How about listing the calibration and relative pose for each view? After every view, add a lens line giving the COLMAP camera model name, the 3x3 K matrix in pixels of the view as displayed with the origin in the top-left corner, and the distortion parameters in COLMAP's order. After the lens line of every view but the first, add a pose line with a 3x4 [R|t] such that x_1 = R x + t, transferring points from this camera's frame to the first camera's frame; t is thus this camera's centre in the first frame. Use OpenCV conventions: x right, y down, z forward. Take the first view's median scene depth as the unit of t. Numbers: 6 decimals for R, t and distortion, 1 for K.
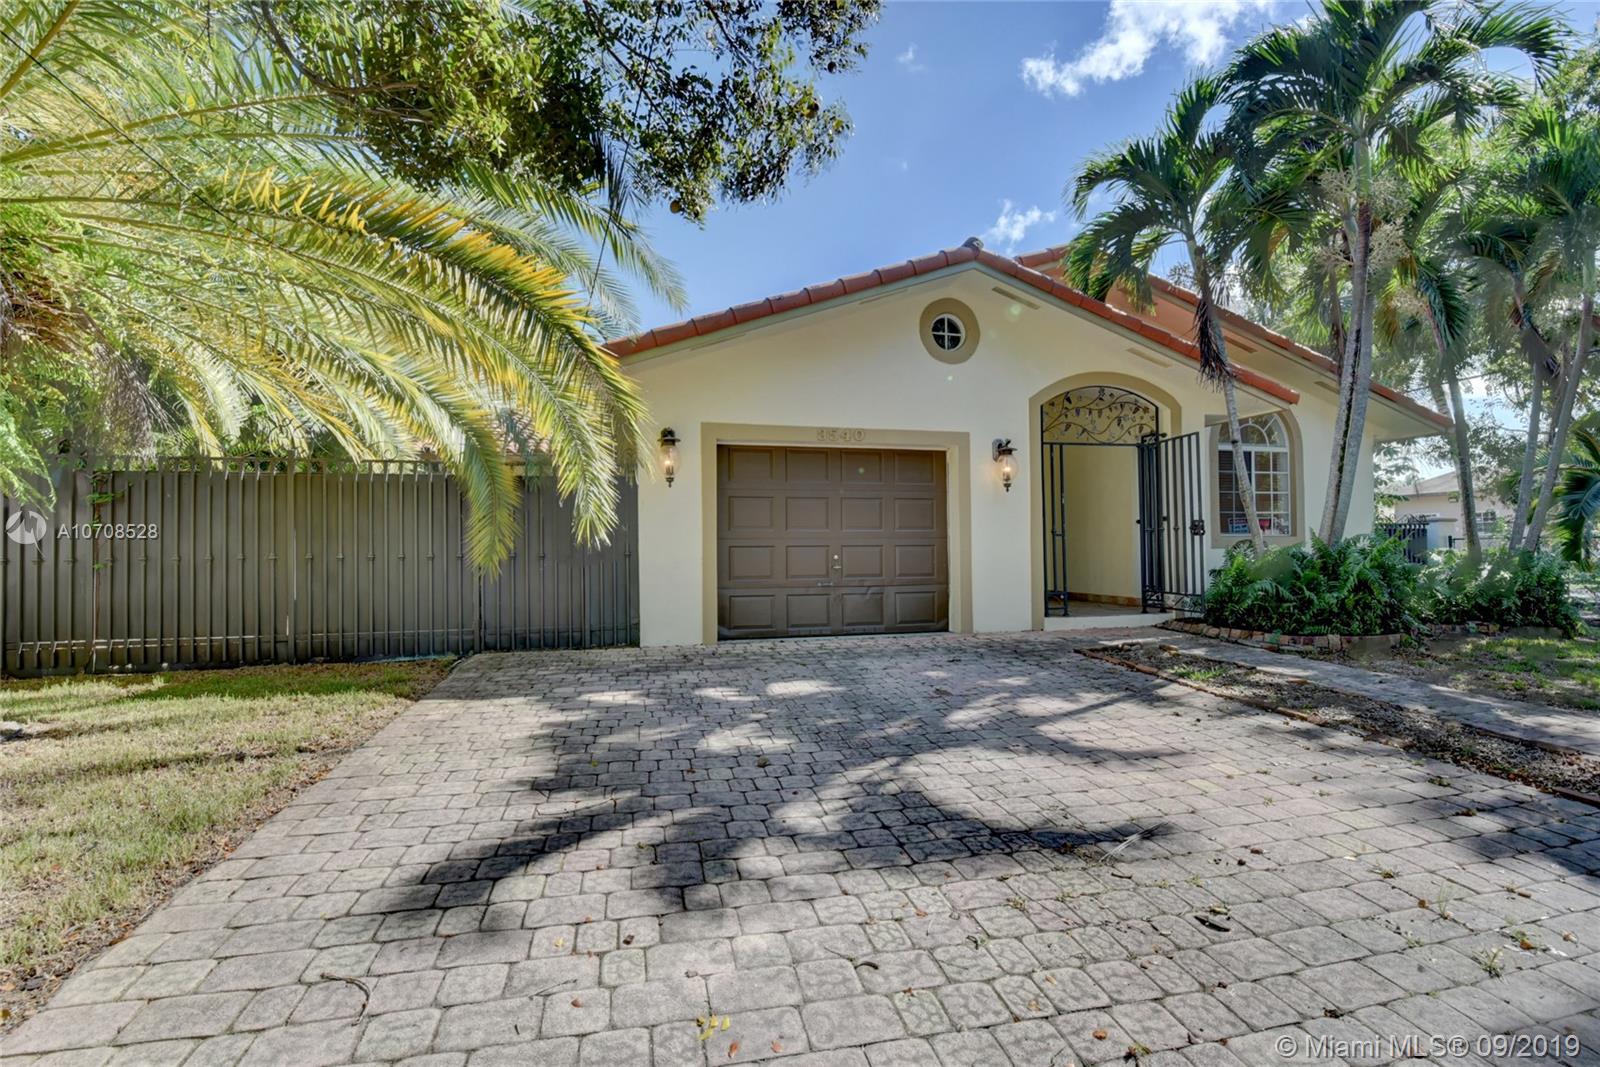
lens RADIAL K [[692.3, 0, 796.3], [0, 692.3, 537.8], [0, 0, 1]] dist [0.000165, -0.012322]
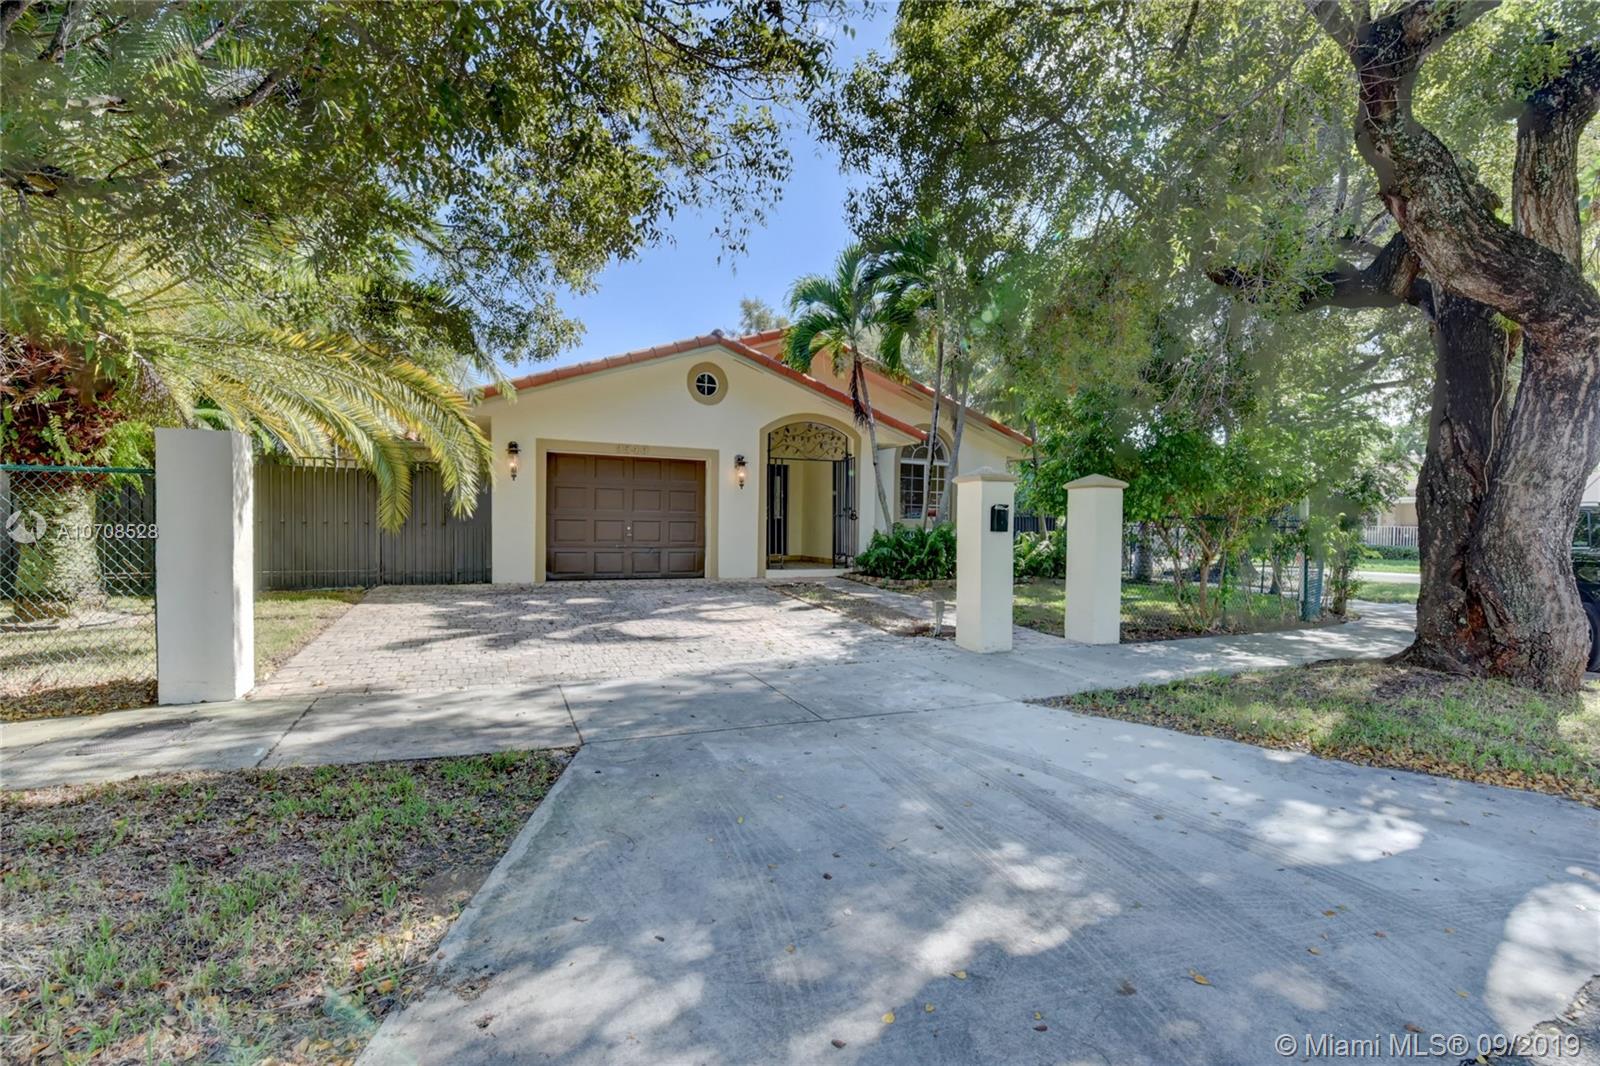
lens RADIAL K [[692.3, 0, 796.3], [0, 692.3, 537.3], [0, 0, 1]] dist [0.000165, -0.012322]
pose [[0.982286, 0.019601, 0.186360, 0.145300], [-0.026874, 0.998969, 0.036583, -0.019429], [-0.185451, -0.040943, 0.981800, -0.611858]]
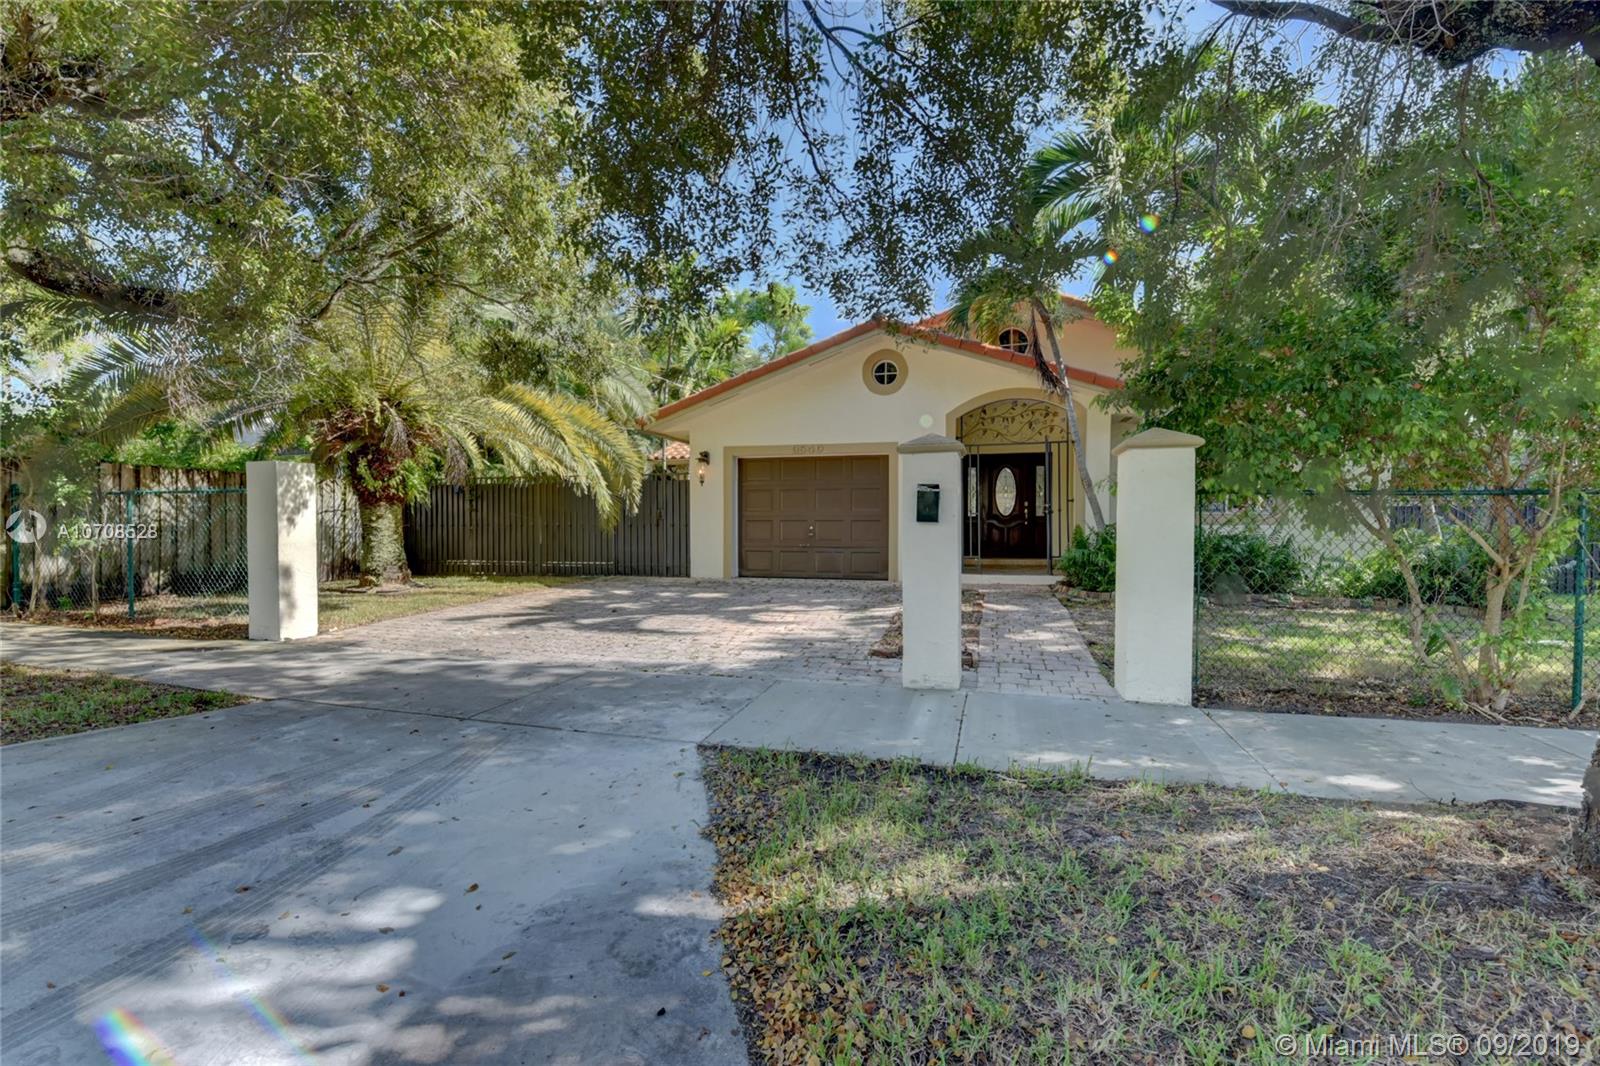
lens RADIAL K [[692.3, 0, 796.3], [0, 692.3, 537.3], [0, 0, 1]] dist [0.000165, -0.012322]
pose [[0.878011, 0.018074, -0.478299, 0.814218], [0.000775, 0.999232, 0.039181, -0.012341], [0.478640, -0.034773, 0.877322, -0.394222]]
